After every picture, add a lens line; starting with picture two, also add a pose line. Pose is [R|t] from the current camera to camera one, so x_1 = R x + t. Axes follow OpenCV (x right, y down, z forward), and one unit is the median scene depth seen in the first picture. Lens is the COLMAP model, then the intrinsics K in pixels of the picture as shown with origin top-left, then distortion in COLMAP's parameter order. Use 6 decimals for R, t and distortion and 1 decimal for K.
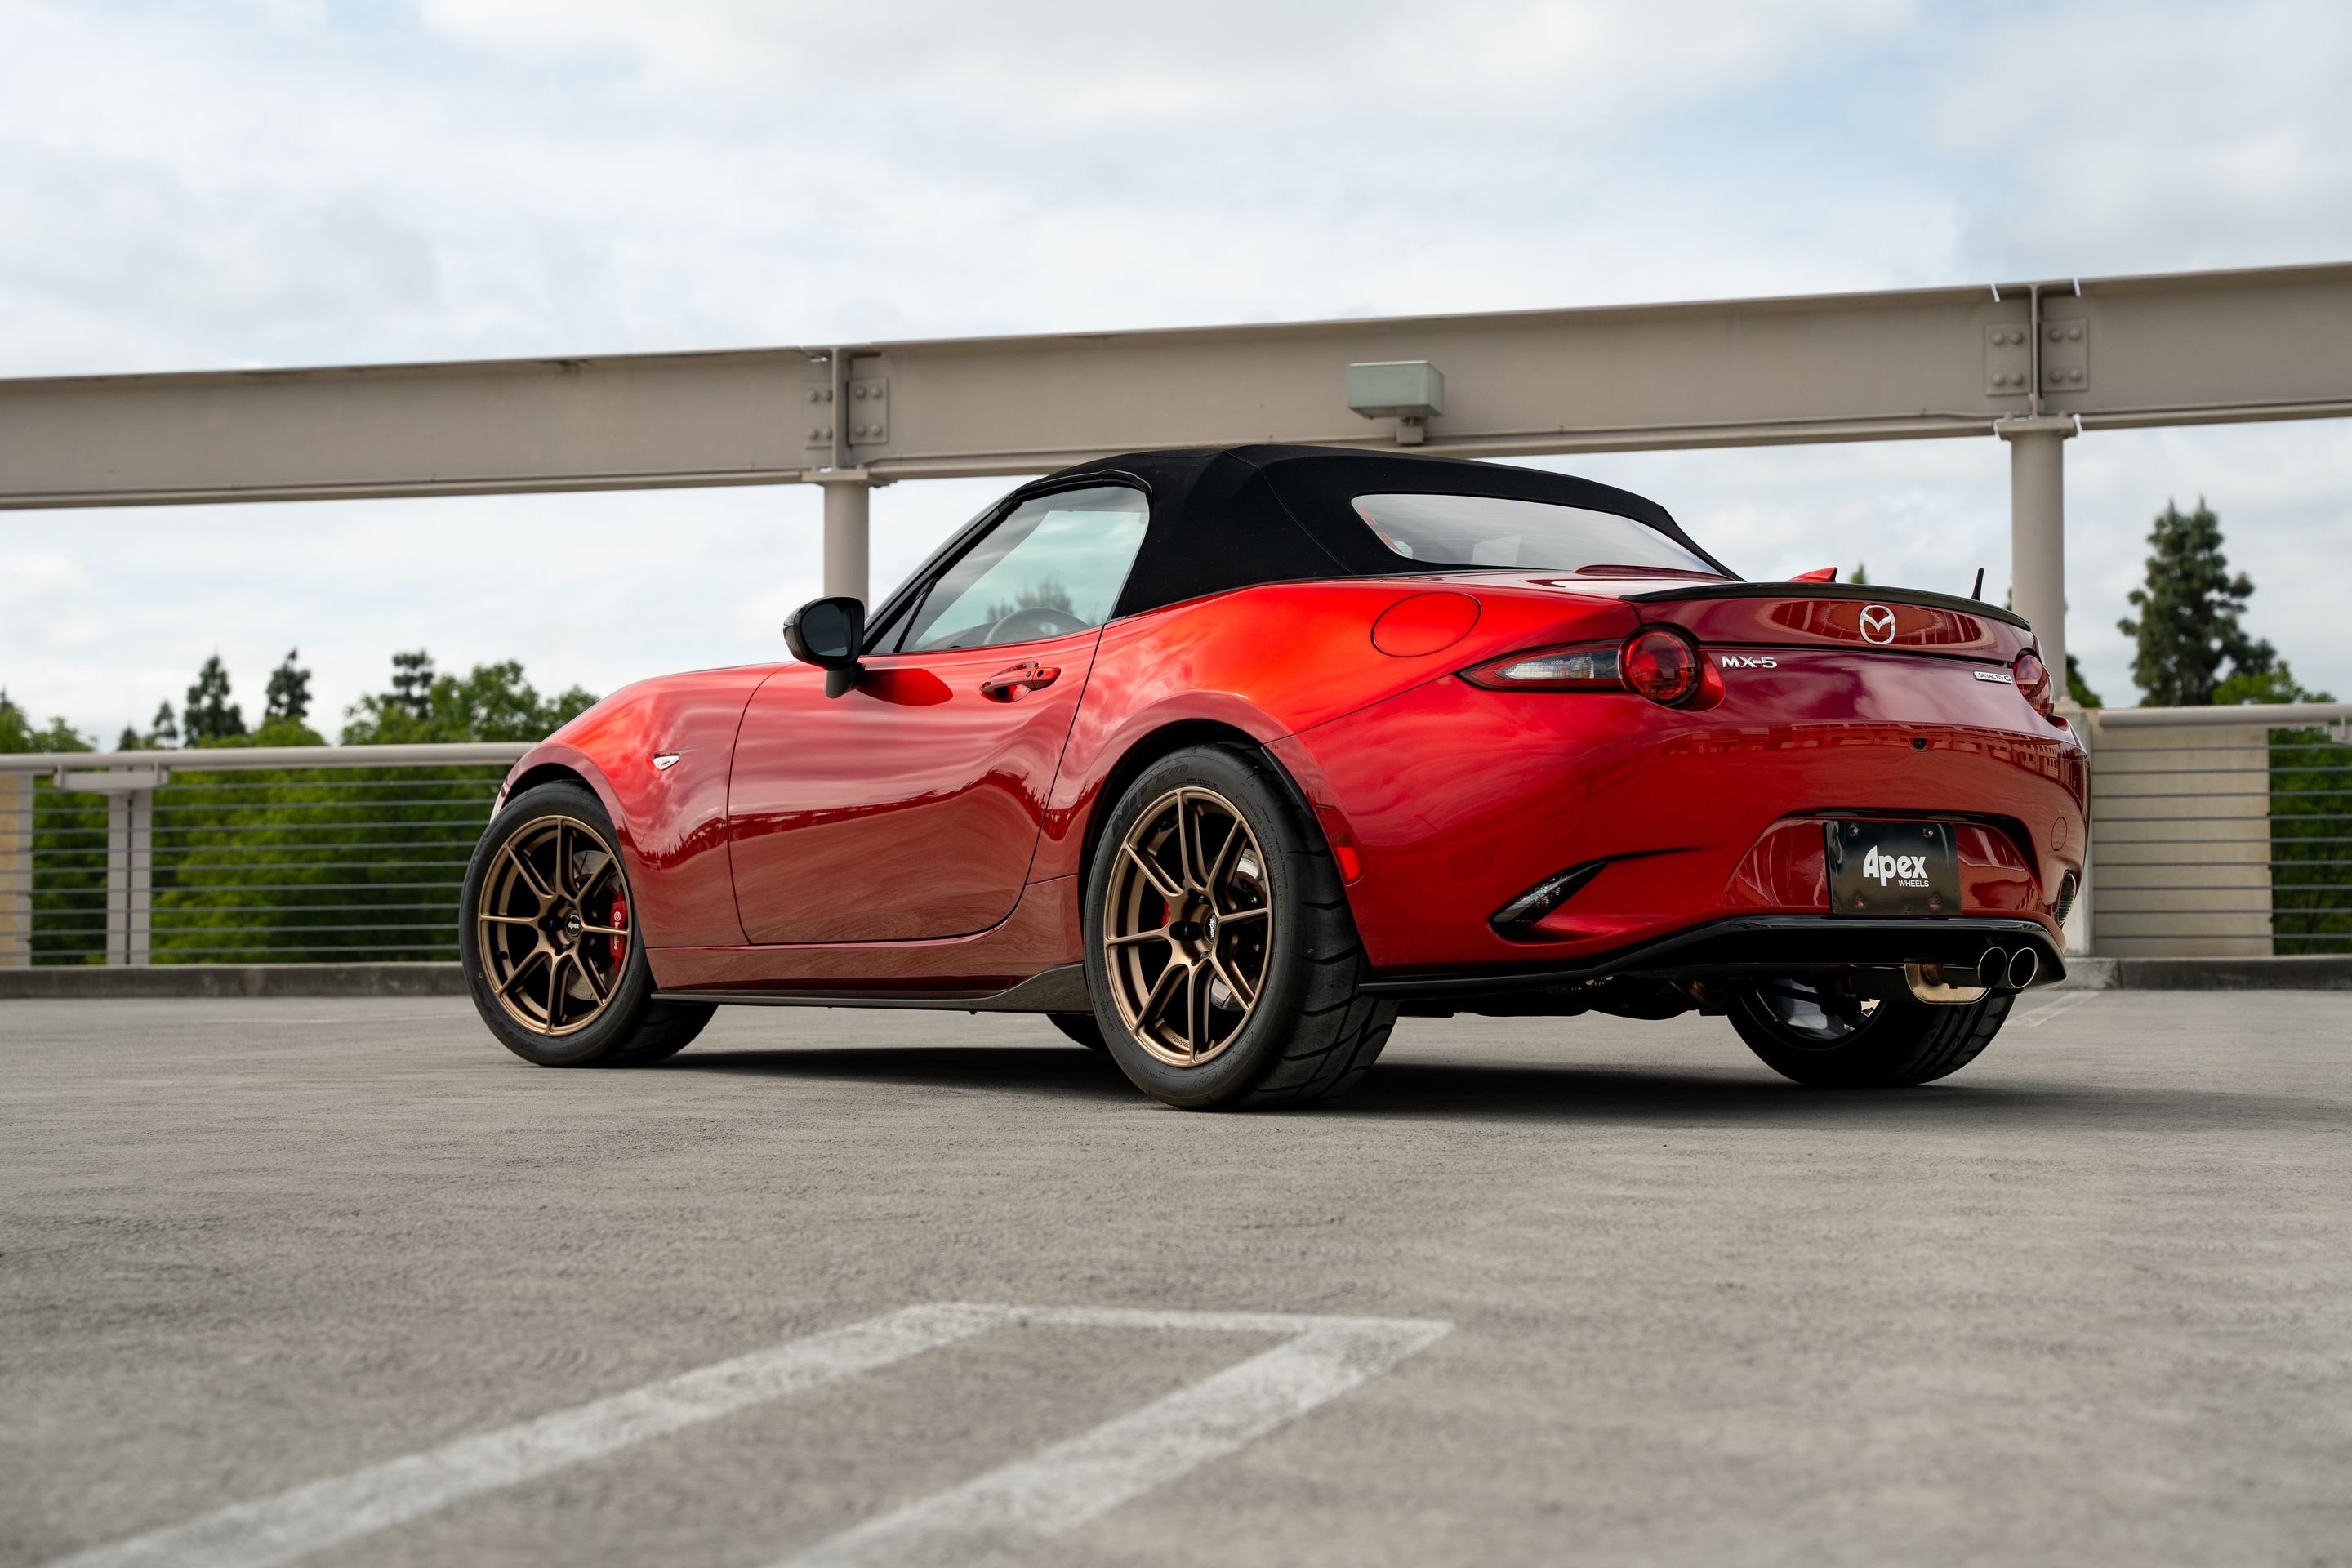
lens RADIAL K [[3920.2, 0, 1187.4], [0, 3920.2, 749.7], [0, 0, 1]] dist [0.132038, 0.241564]
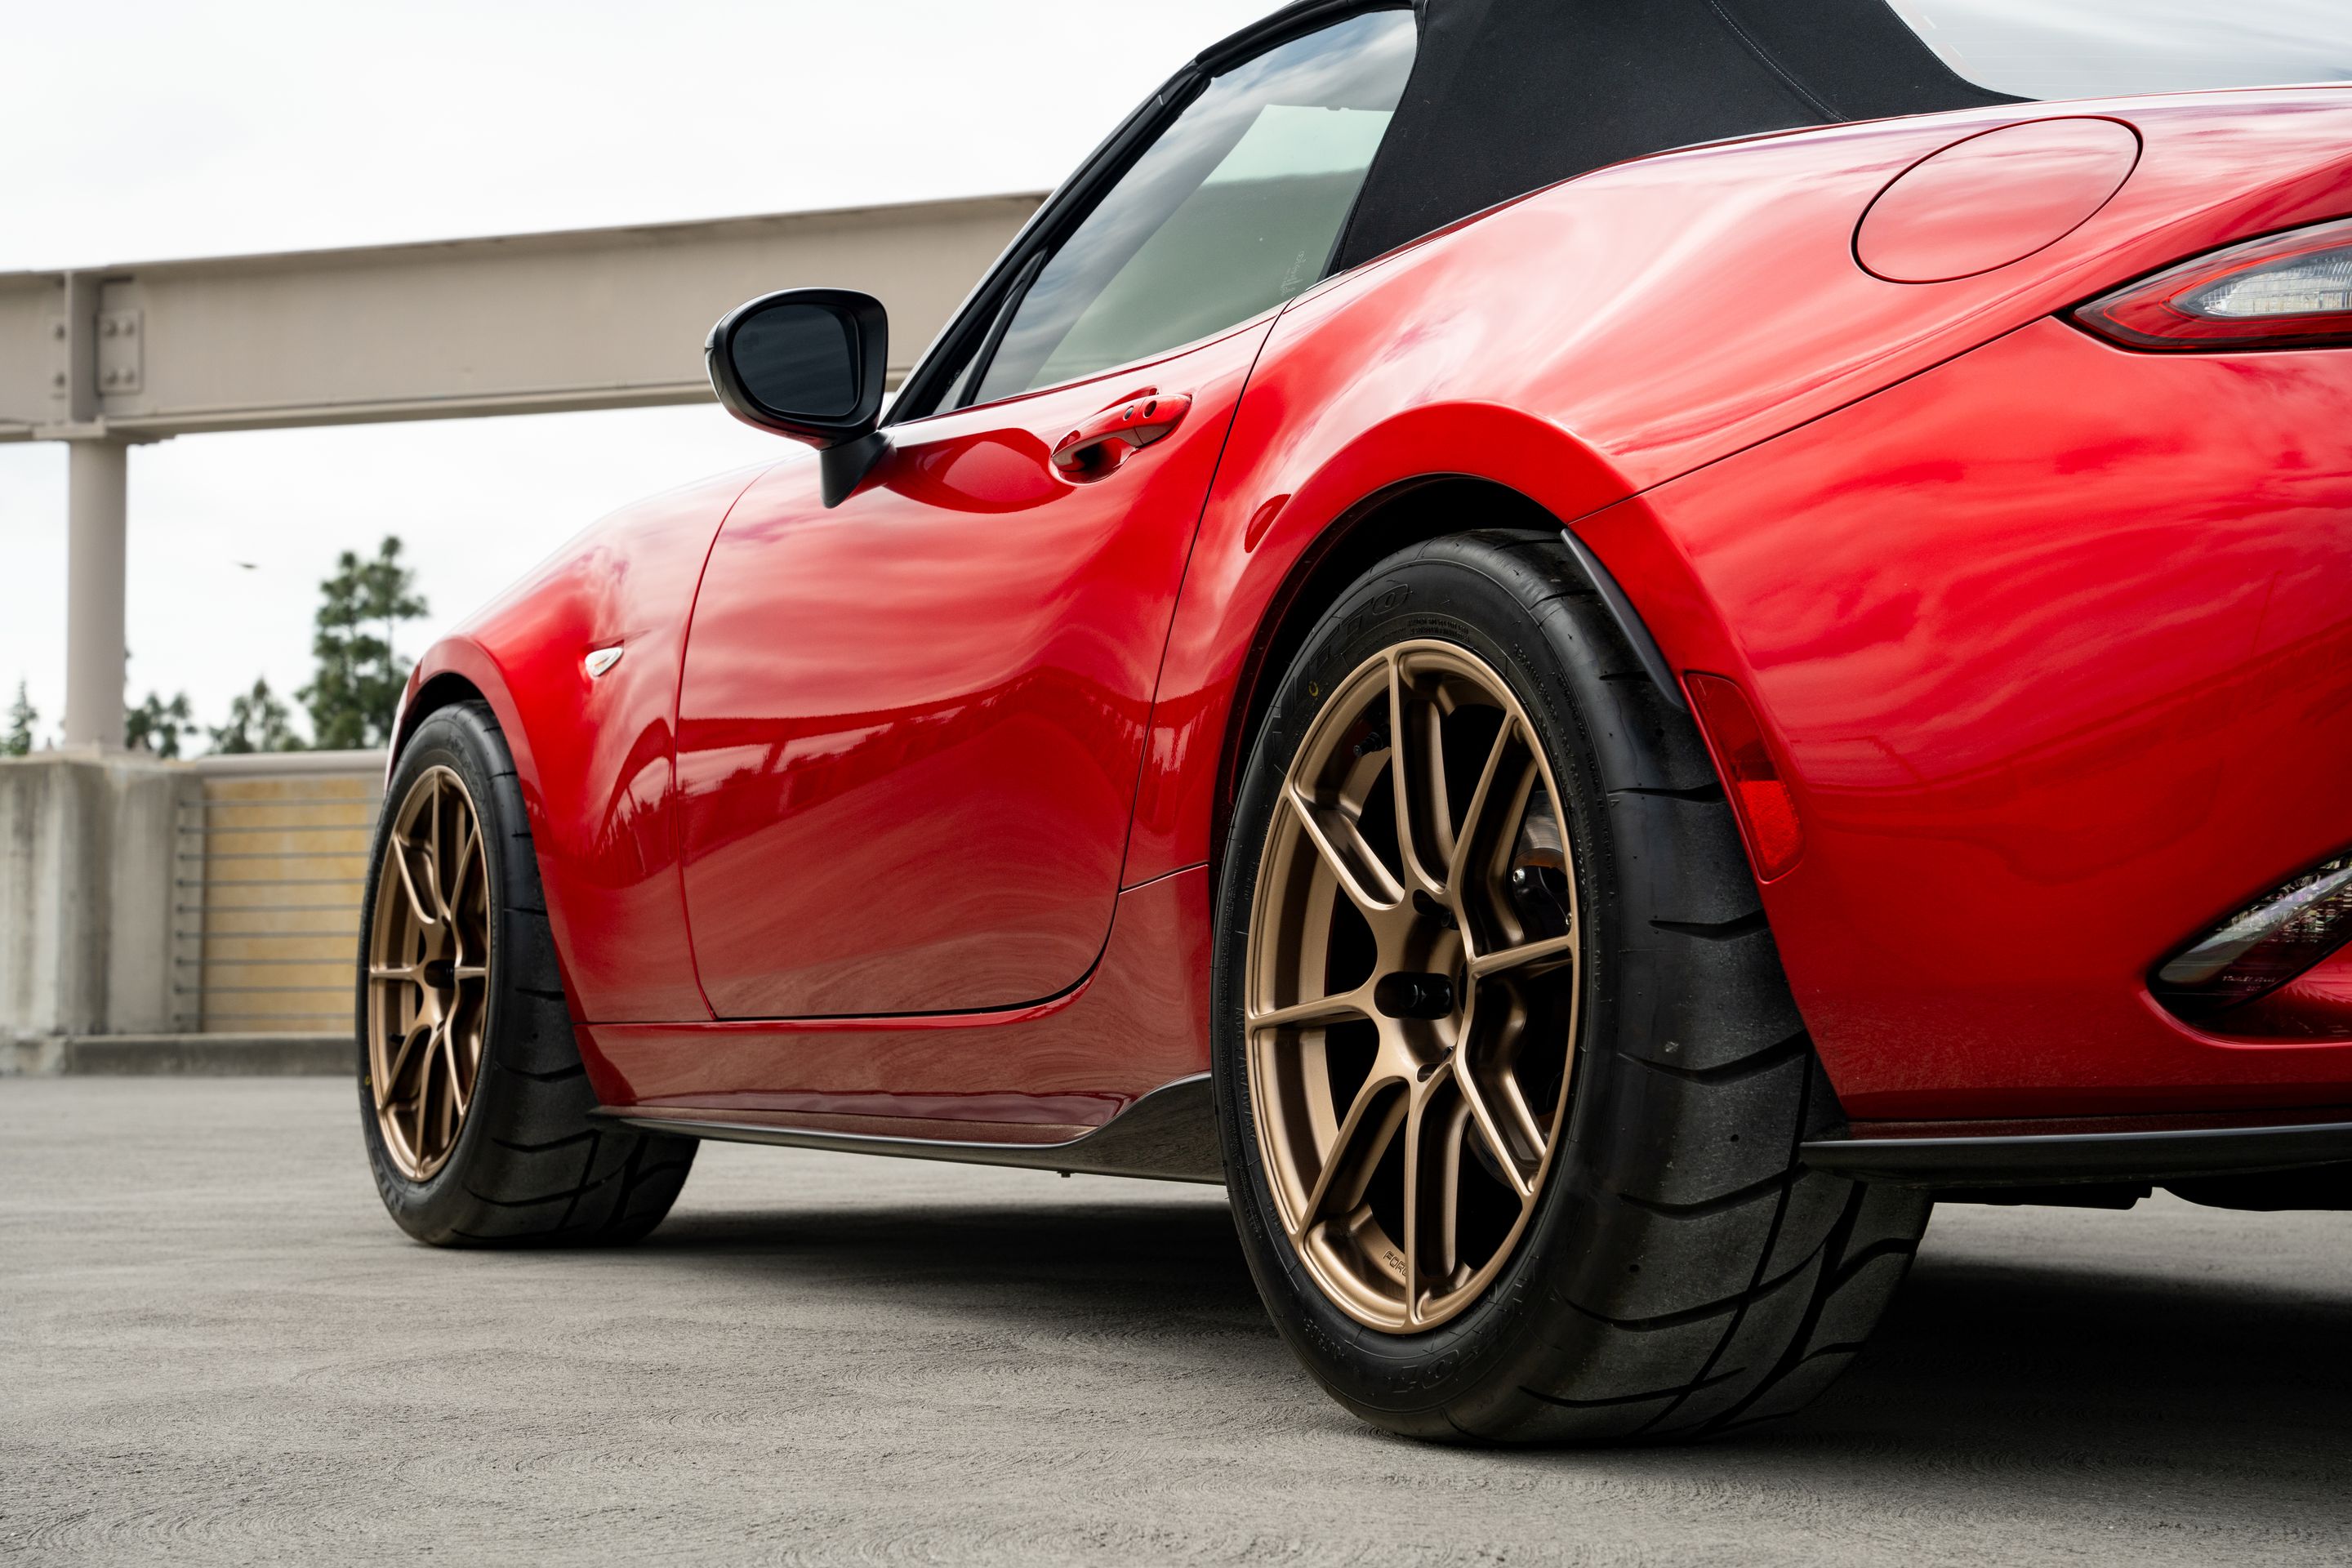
lens RADIAL K [[4563.4, 0, 1174.4], [0, 4563.4, 752.1], [0, 0, 1]] dist [0.414538, 0.033638]
pose [[0.982545, -0.001033, -0.186024, 0.064539], [-0.000325, 0.999974, -0.007270, 0.024483], [0.186027, 0.007203, 0.982518, 0.524708]]
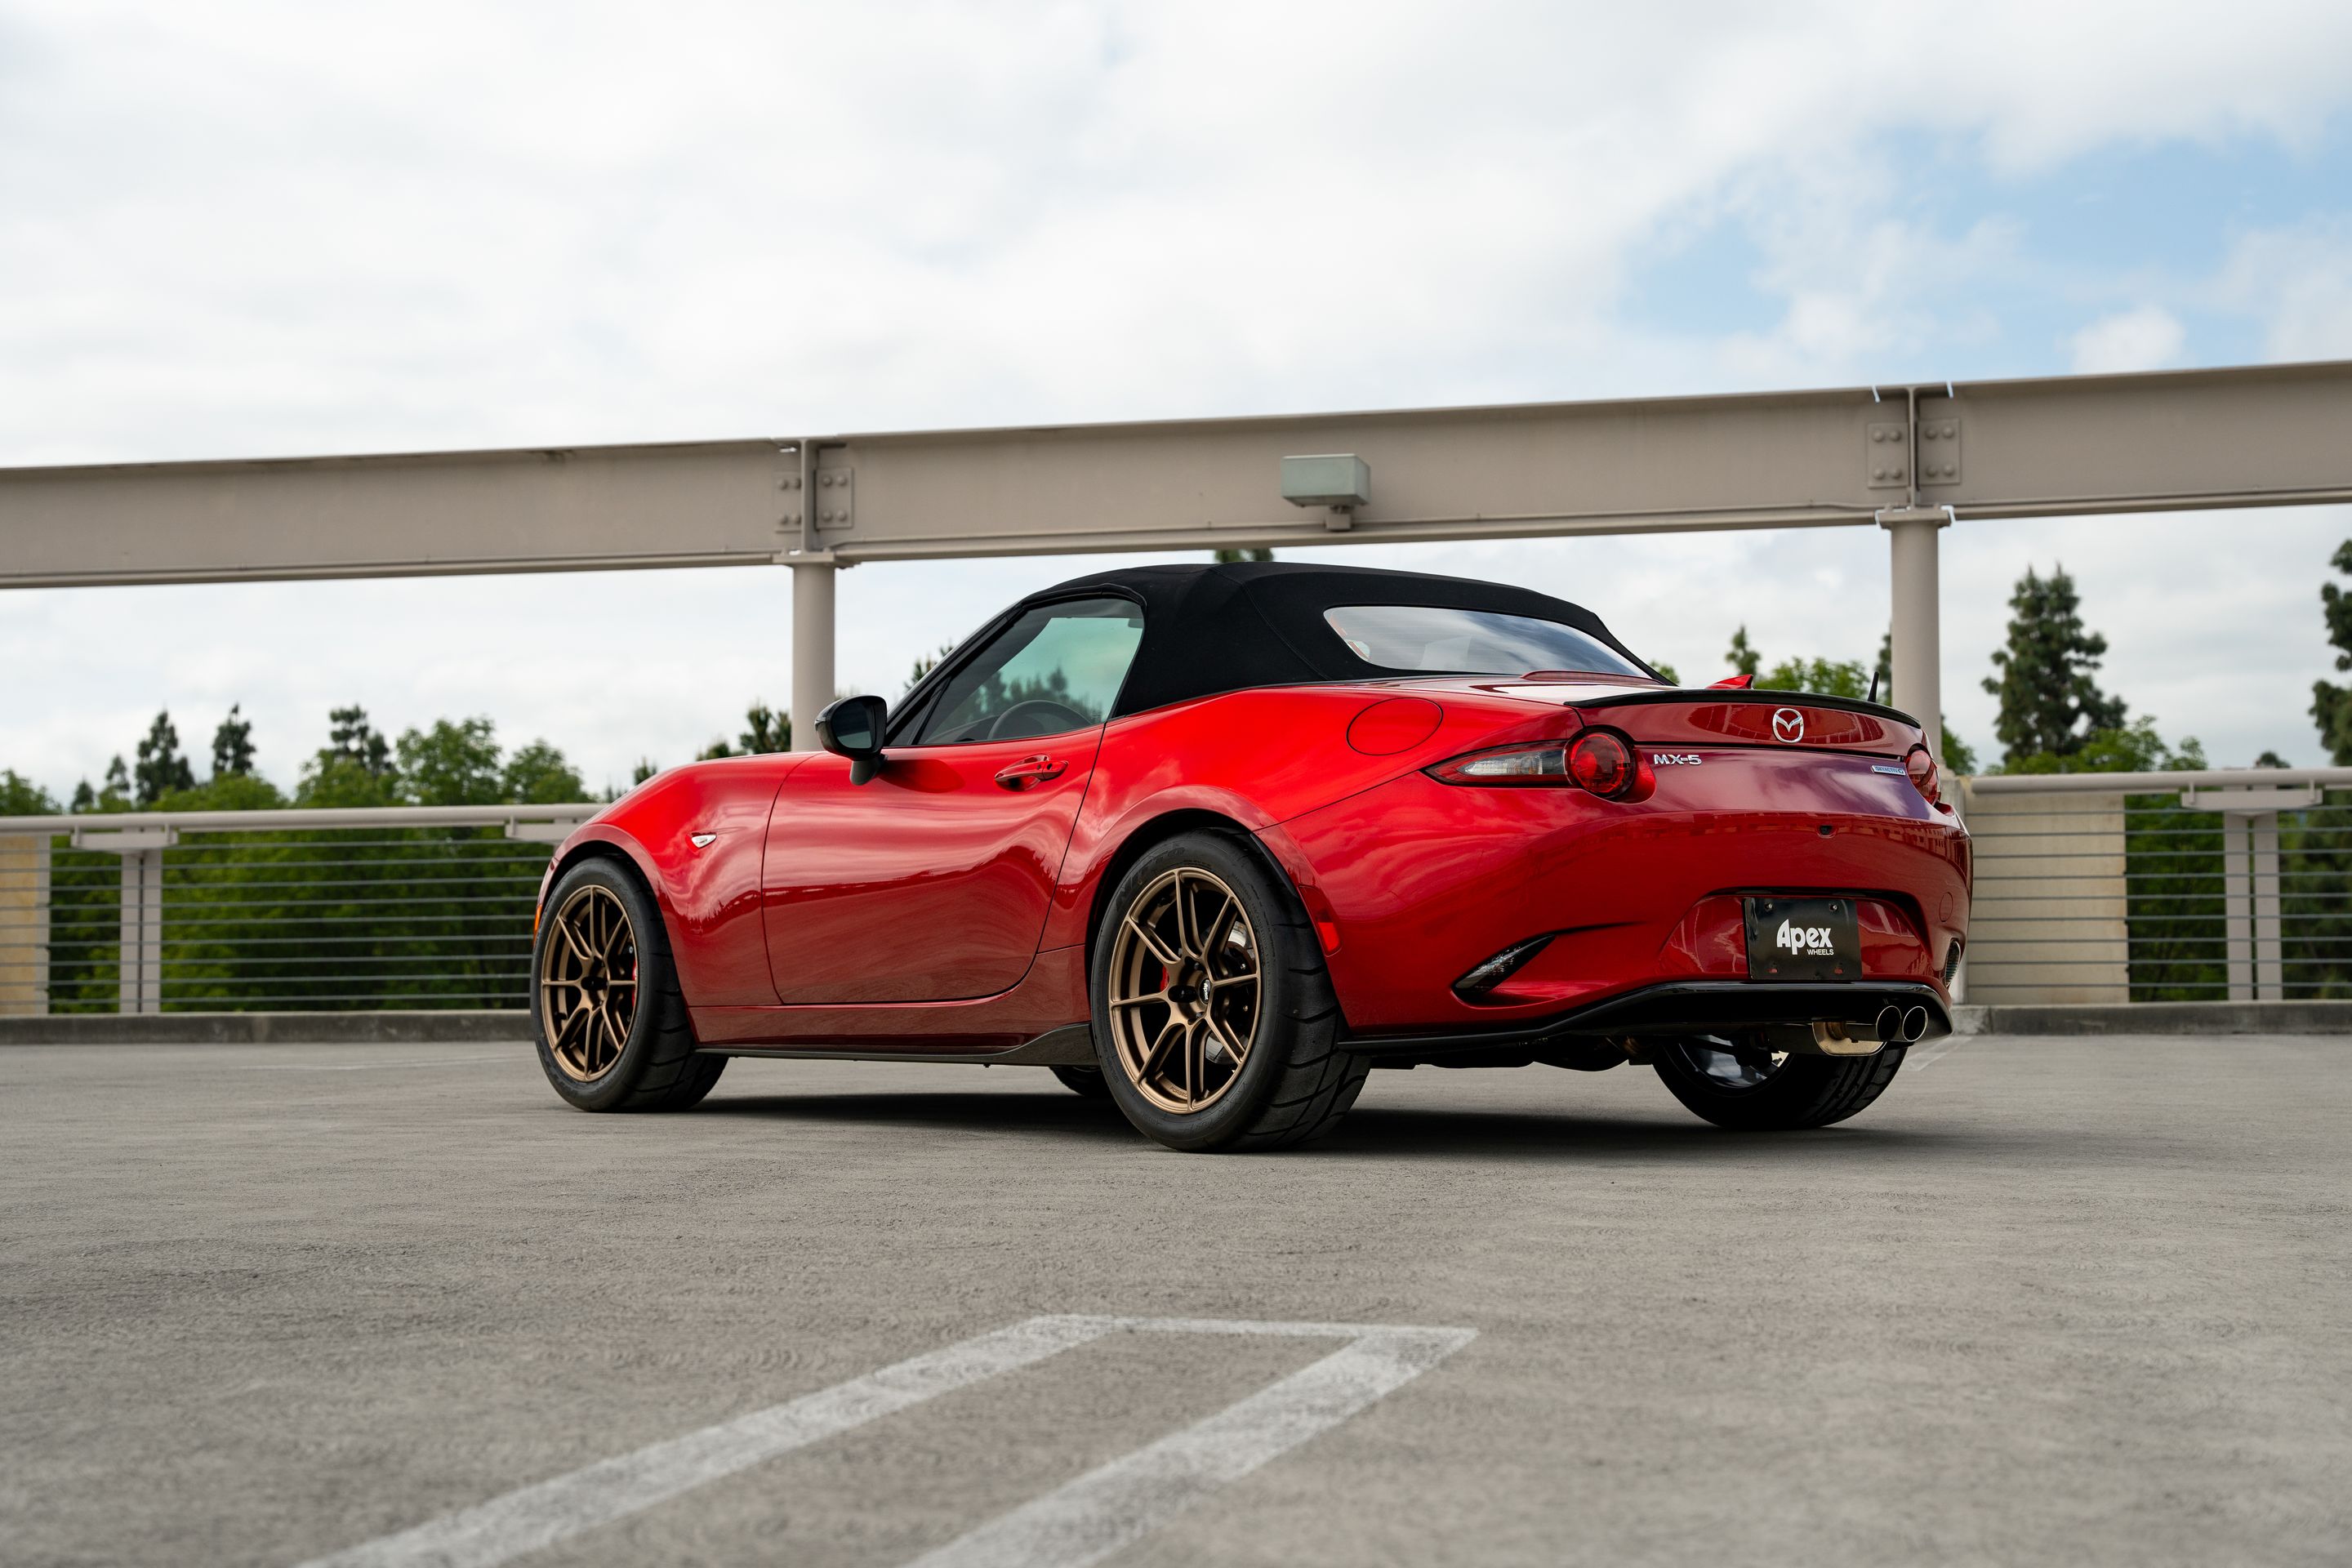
lens RADIAL K [[3743.0, 0, 1176.0], [0, 3743.0, 784.0], [0, 0, 1]] dist [0.102744, 0.079890]
pose [[0.999800, 0.000256, 0.020005, -0.024198], [-0.000166, 0.999990, -0.004486, -0.009673], [-0.020006, 0.004482, 0.999790, -0.084498]]
